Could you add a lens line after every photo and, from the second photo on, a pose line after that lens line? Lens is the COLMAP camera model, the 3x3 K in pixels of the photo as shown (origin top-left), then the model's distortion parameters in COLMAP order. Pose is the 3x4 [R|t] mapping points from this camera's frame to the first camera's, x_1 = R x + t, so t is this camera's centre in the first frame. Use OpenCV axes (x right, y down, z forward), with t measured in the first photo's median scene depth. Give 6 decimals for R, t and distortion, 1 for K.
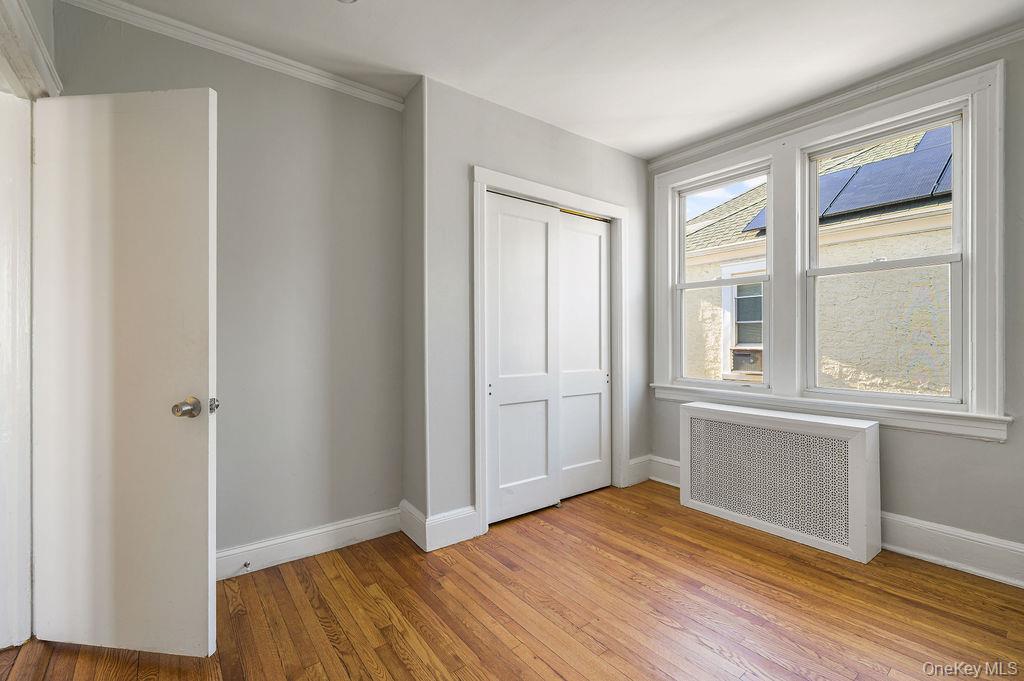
lens RADIAL K [[438.6, 0, 512.0], [0, 438.6, 340.5], [0, 0, 1]] dist [-0.000189, -0.000092]
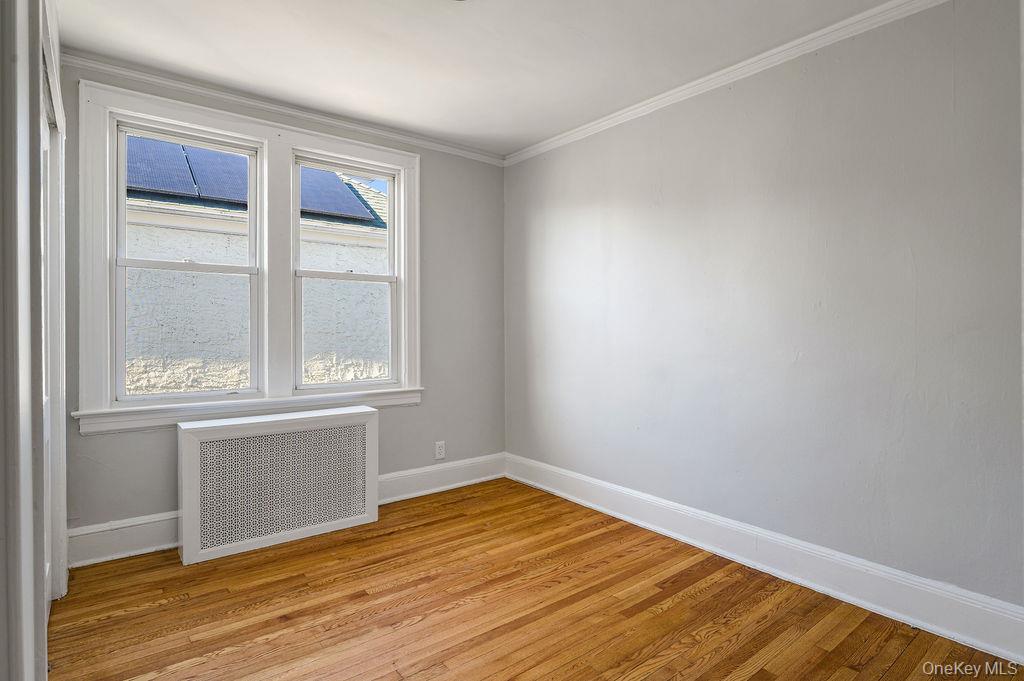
lens RADIAL K [[538.8, 0, 515.5], [0, 538.8, 336.6], [0, 0, 1]] dist [-0.004005, -0.000932]
pose [[0.000458, -0.005837, 0.999983, -0.681986], [0.007105, 0.999958, 0.005834, -0.012561], [-0.999975, 0.007102, 0.000500, 0.592642]]
